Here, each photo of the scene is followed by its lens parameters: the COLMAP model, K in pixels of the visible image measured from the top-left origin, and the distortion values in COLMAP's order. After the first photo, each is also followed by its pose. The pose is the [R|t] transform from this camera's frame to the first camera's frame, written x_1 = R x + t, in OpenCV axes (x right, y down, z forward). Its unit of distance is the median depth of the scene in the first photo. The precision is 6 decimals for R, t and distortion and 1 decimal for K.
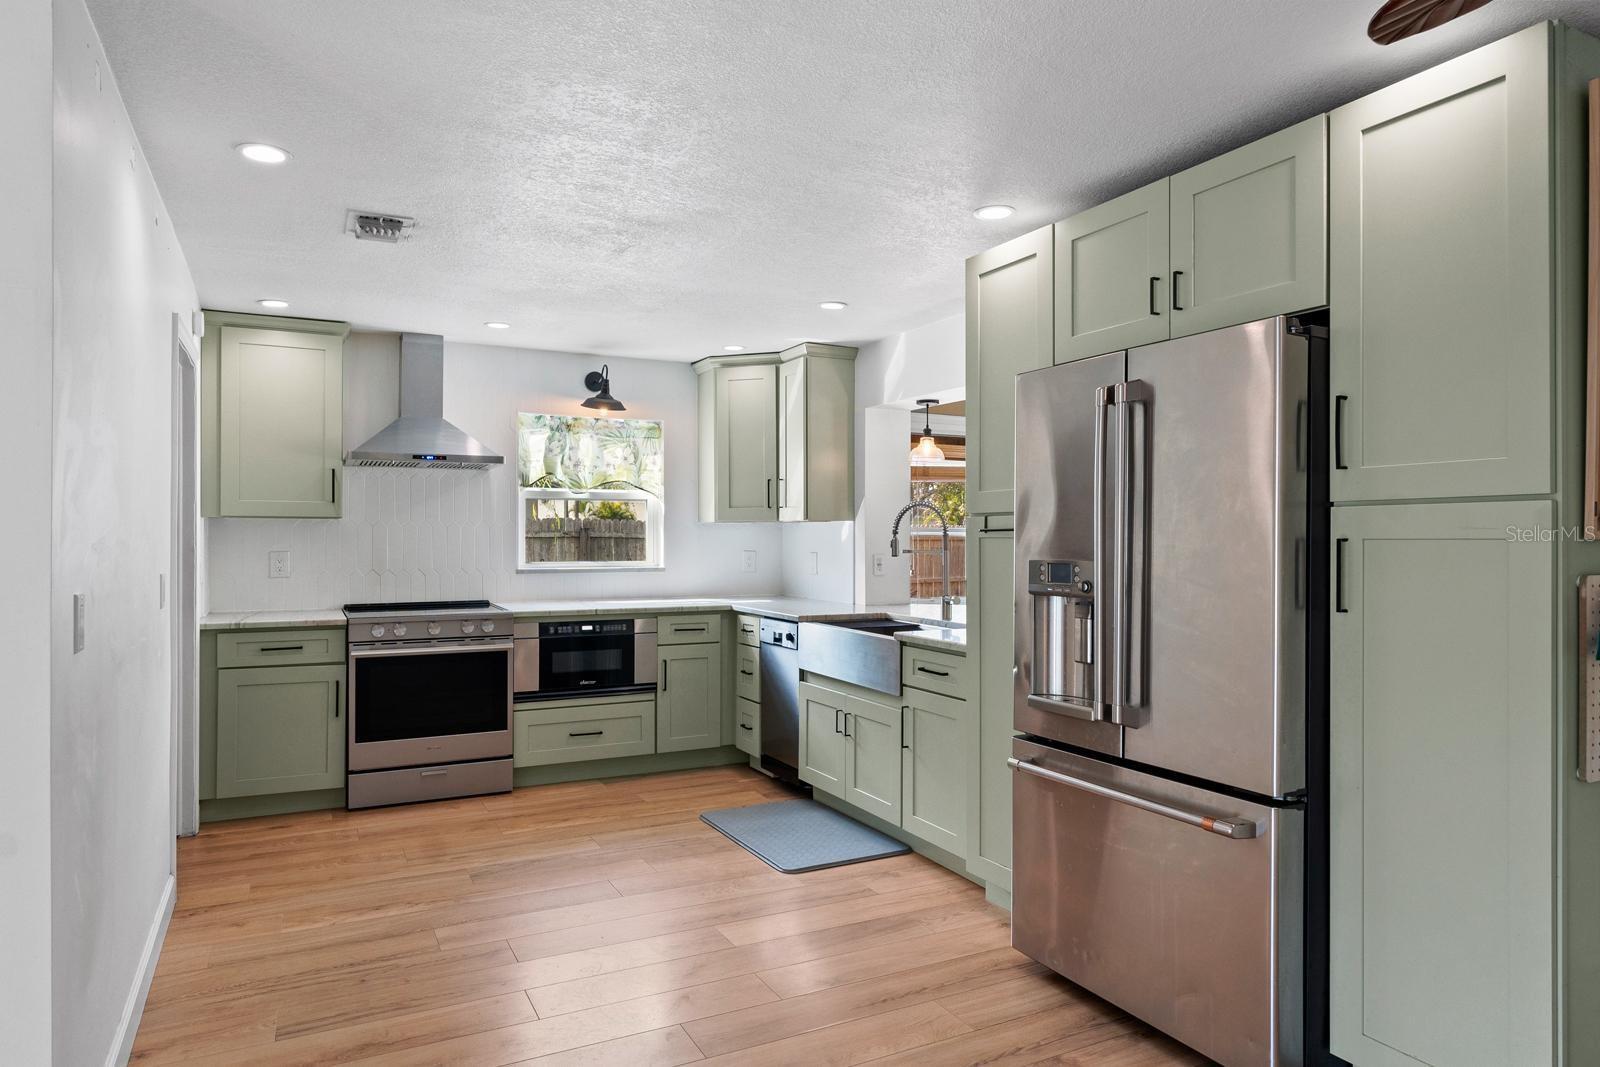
lens RADIAL K [[980.1, 0, 795.6], [0, 980.1, 537.1], [0, 0, 1]] dist [0.000901, -0.003924]
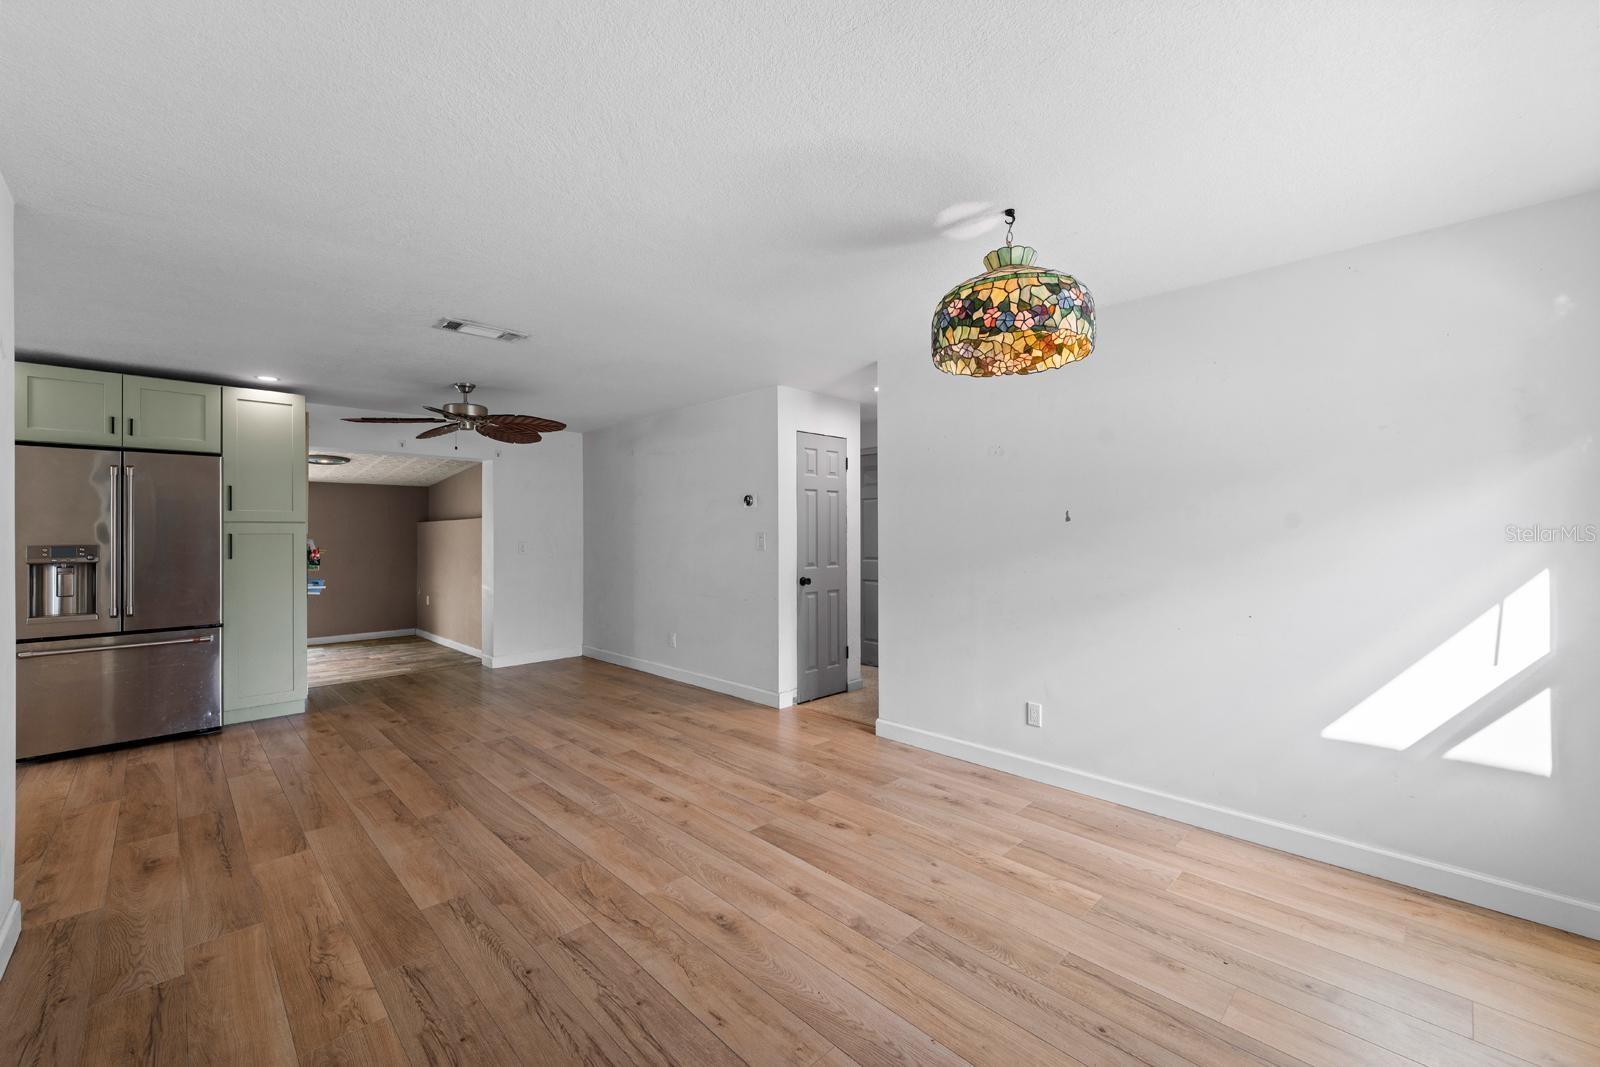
lens RADIAL K [[646.8, 0, 797.9], [0, 646.8, 528.2], [0, 0, 1]] dist [0.001251, -0.000579]
pose [[-0.301426, 0.005254, 0.953475, -0.880560], [0.005339, 0.999978, -0.003822, 0.000382], [-0.953475, 0.003939, -0.301447, -0.021832]]
